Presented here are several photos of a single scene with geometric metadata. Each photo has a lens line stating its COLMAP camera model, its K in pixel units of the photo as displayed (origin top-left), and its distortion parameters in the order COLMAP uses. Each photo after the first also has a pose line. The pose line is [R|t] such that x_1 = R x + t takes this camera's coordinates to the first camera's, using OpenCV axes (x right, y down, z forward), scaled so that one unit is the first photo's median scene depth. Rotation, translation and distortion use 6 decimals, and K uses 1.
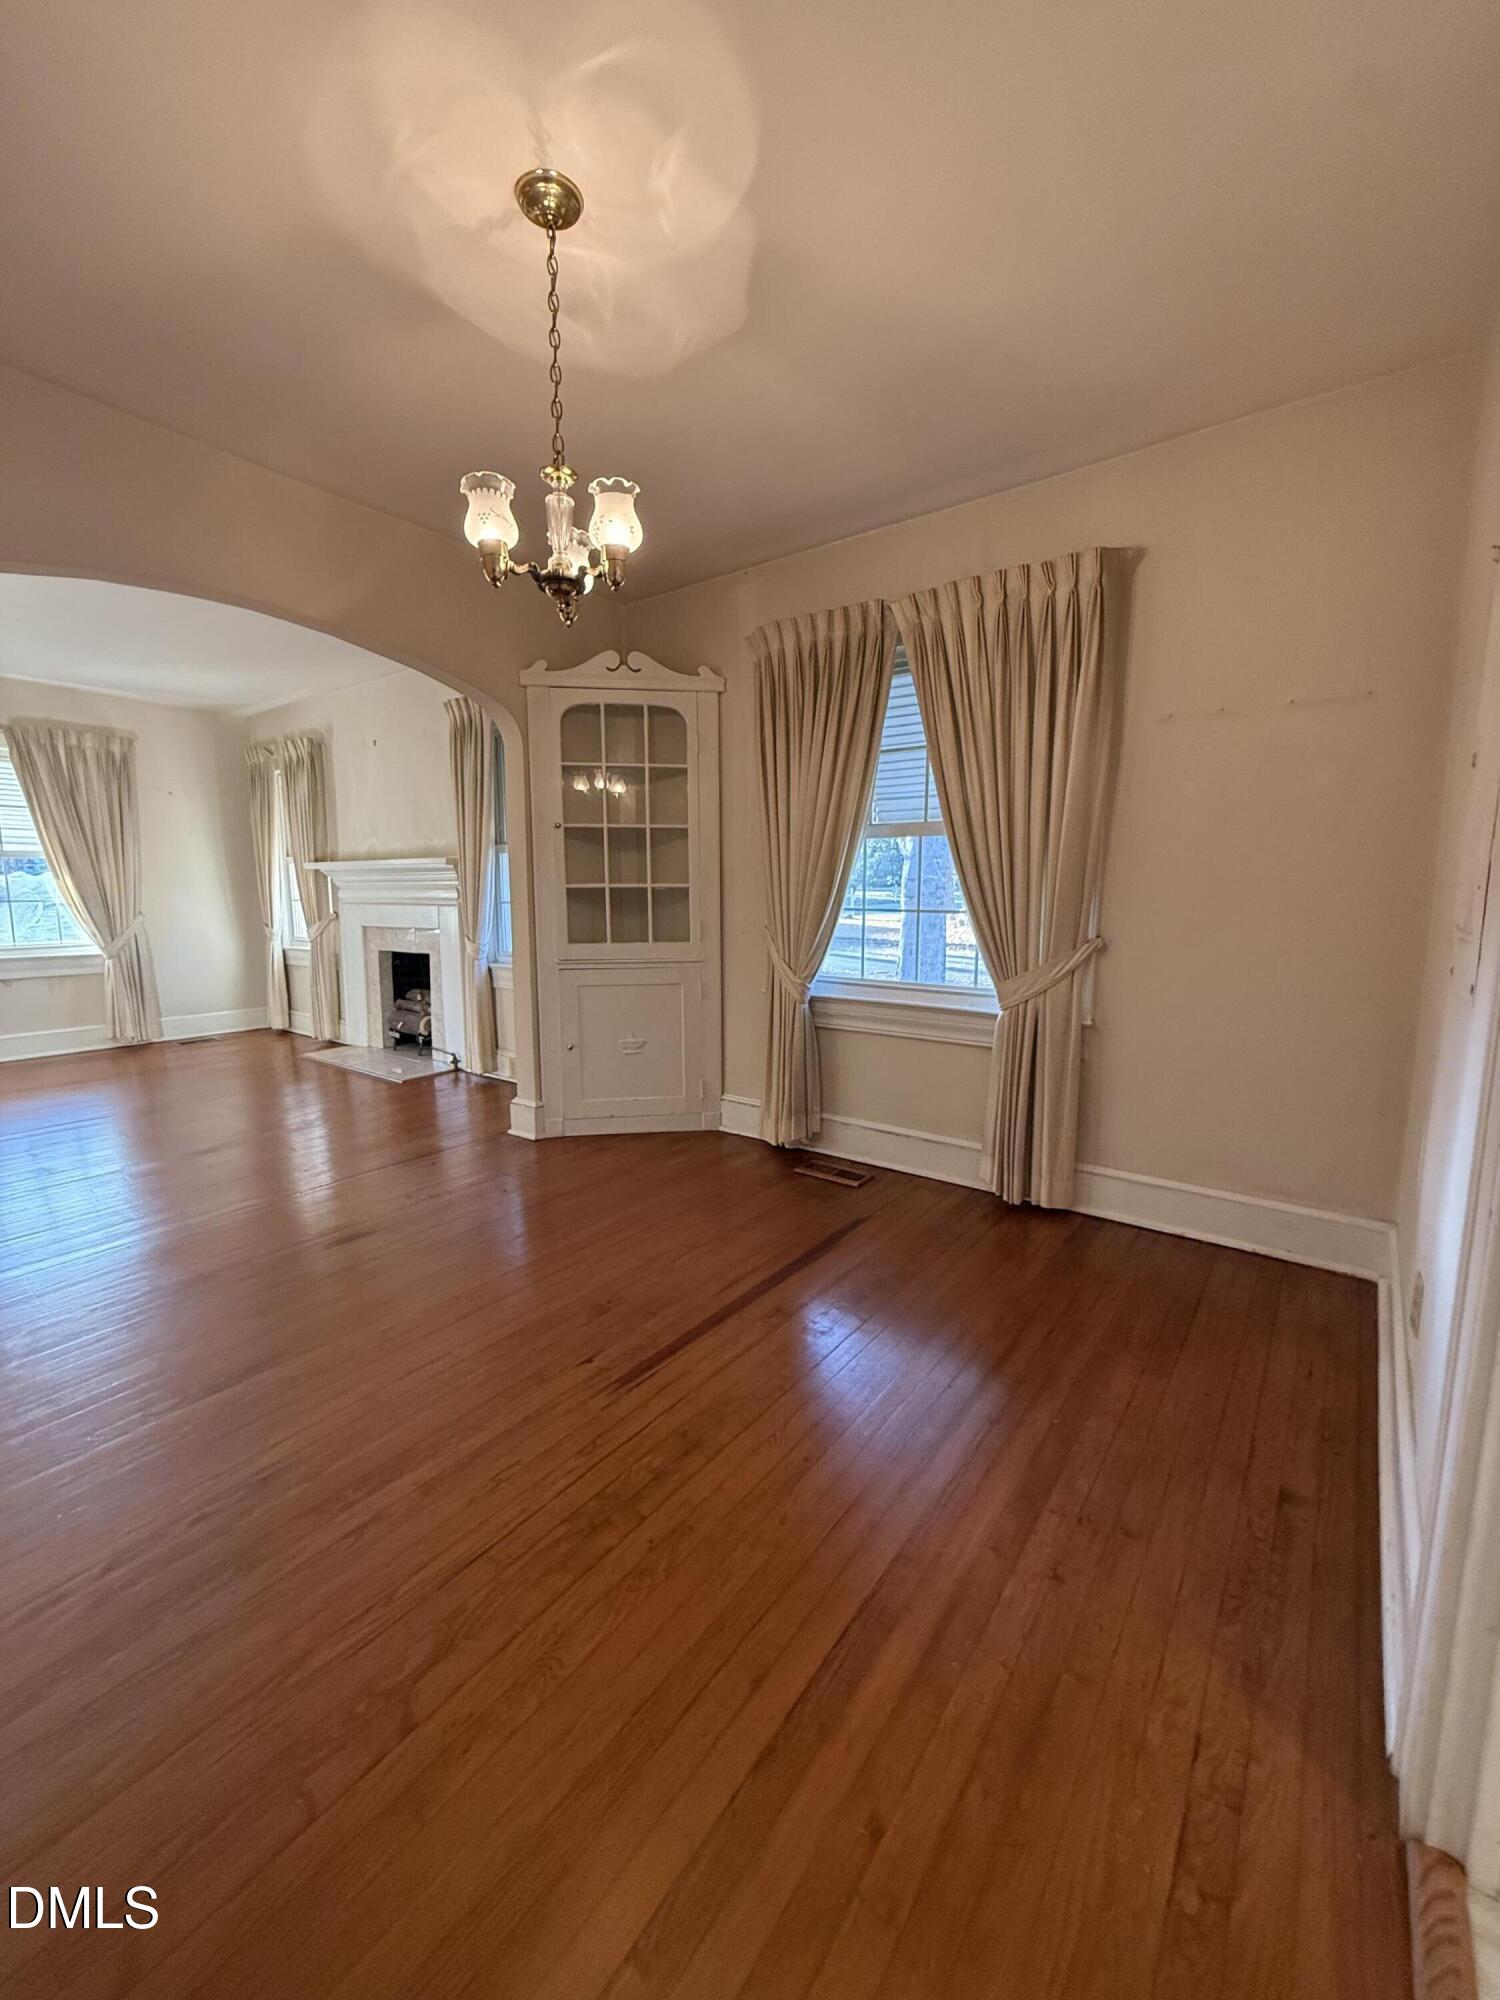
lens RADIAL K [[797.1, 0, 747.9], [0, 797.1, 990.9], [0, 0, 1]] dist [0.001415, -0.000232]
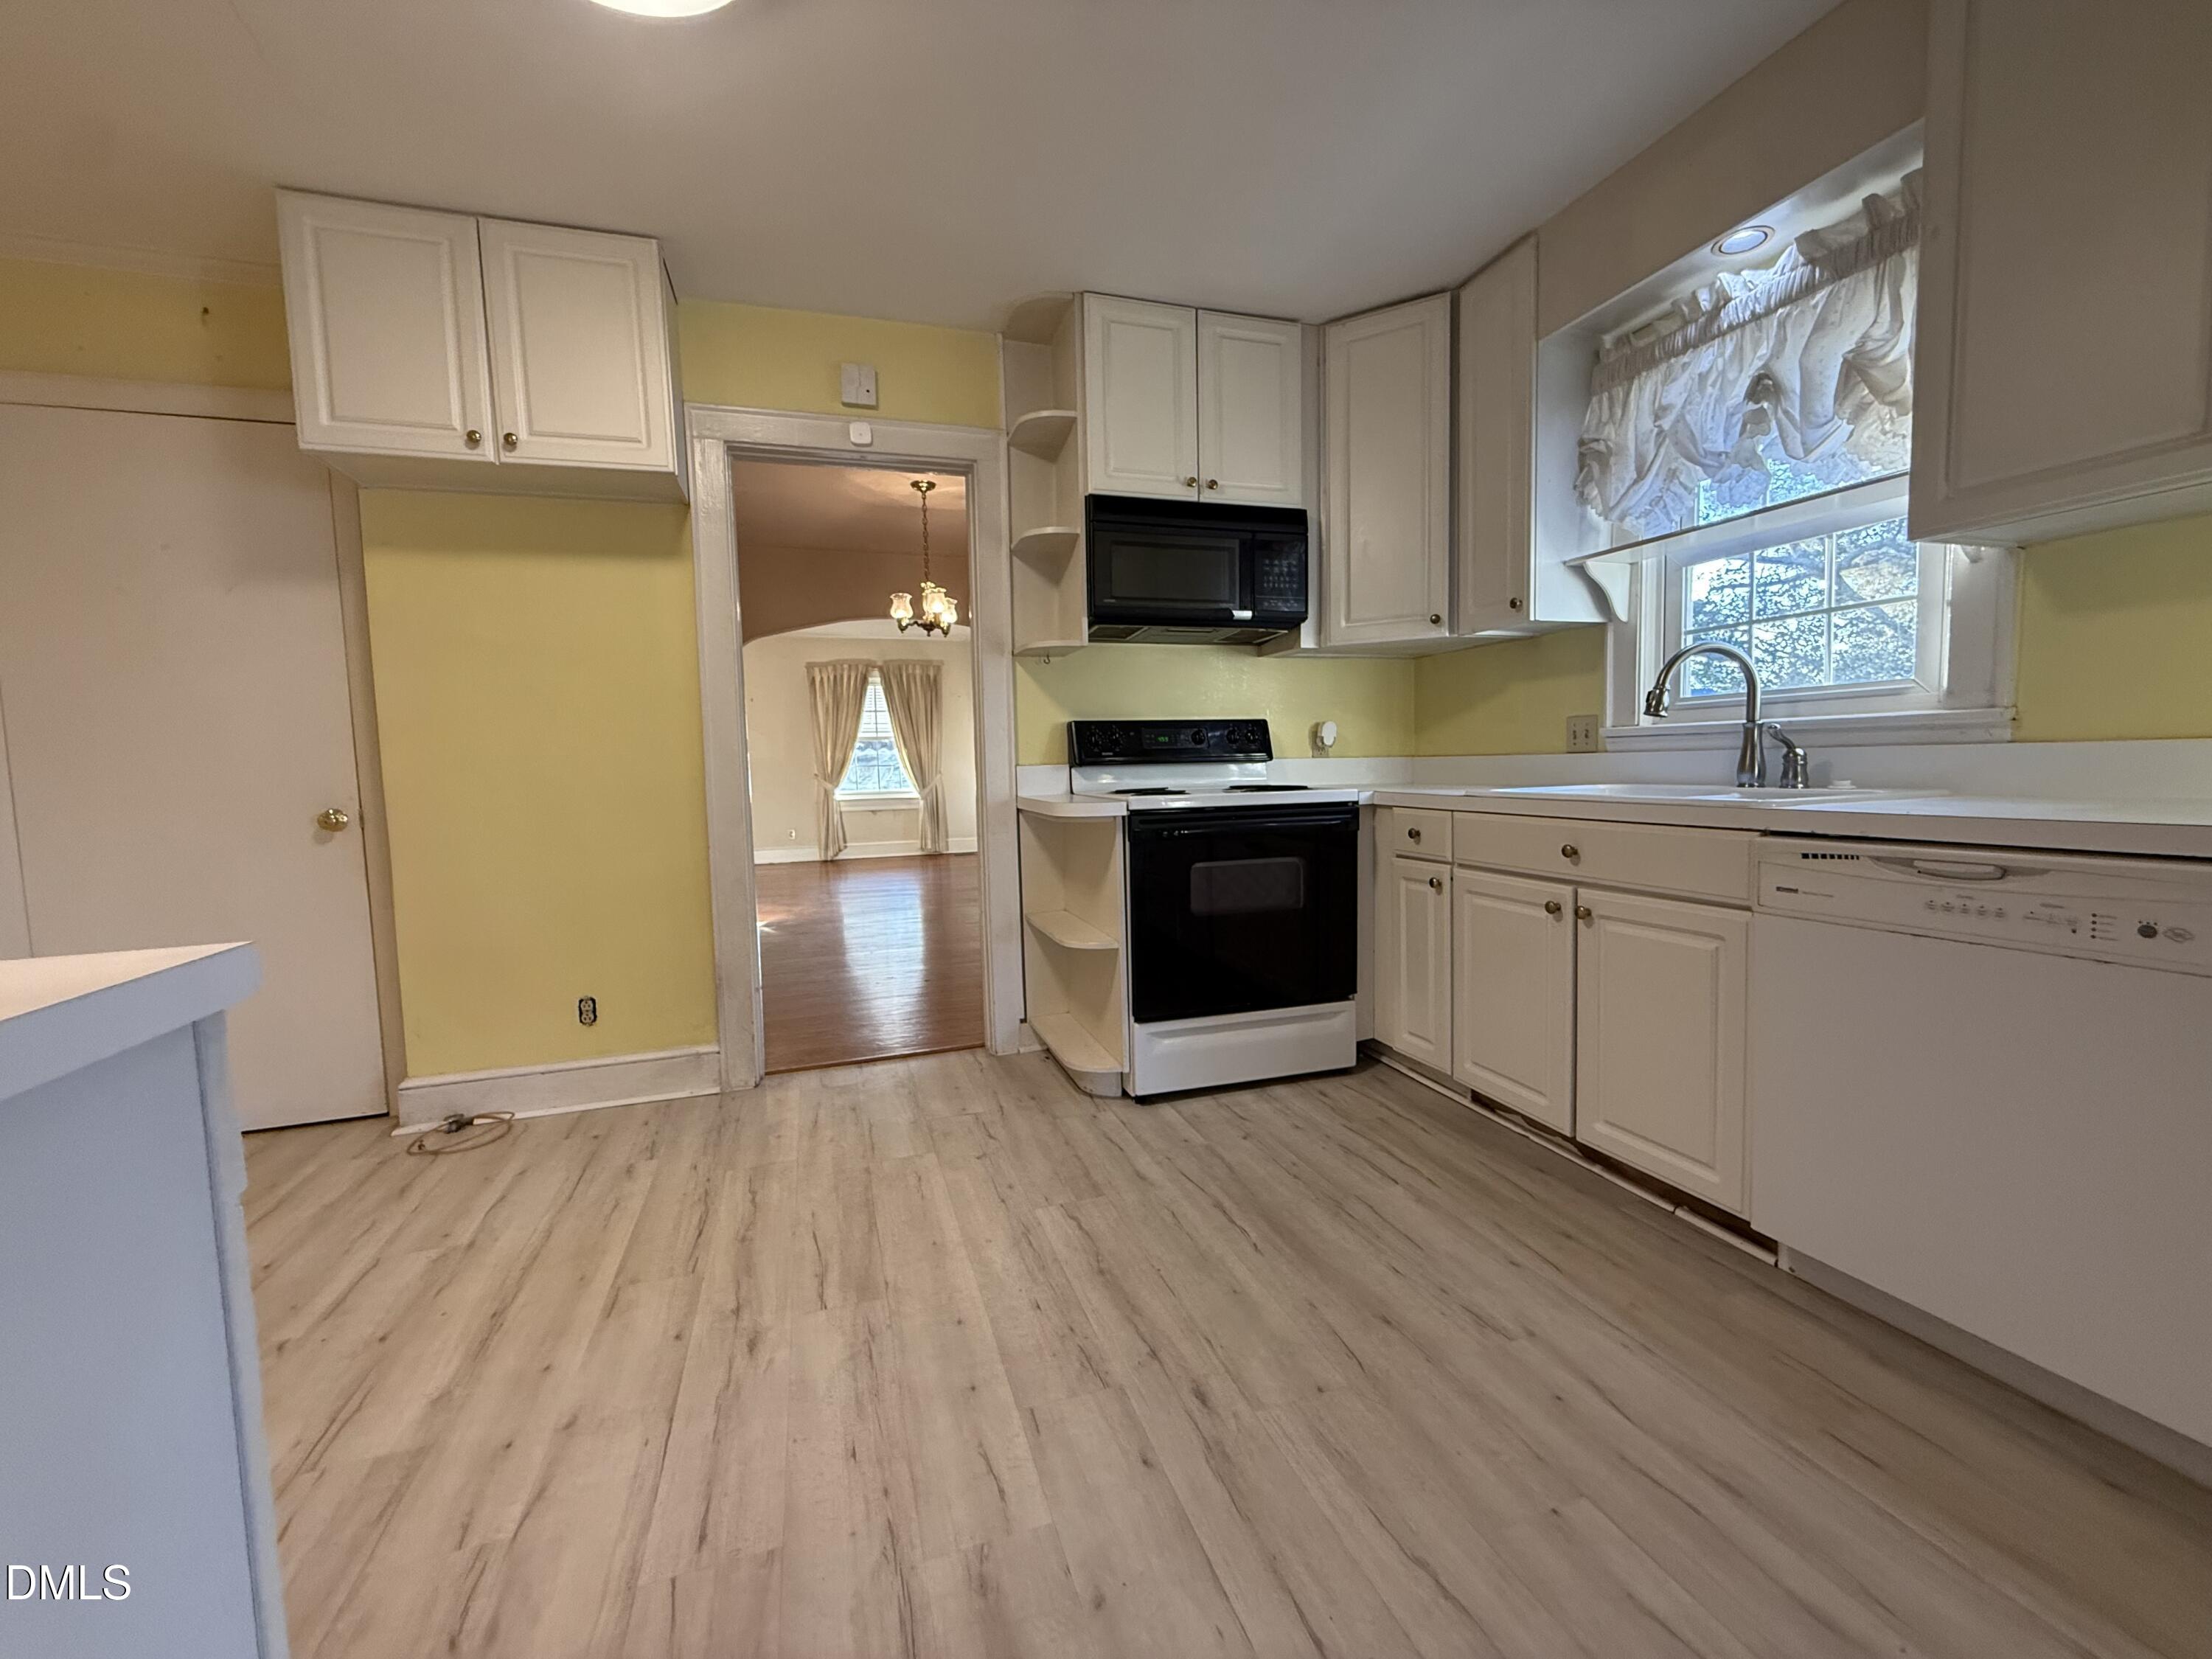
lens RADIAL K [[881.6, 0, 1098.3], [0, 881.6, 824.2], [0, 0, 1]] dist [0.001415, -0.000232]
pose [[0.819721, 0.019343, -0.572437, 0.907840], [-0.046427, 0.998385, -0.032747, 0.088187], [0.570879, 0.053420, 0.819295, -0.465960]]
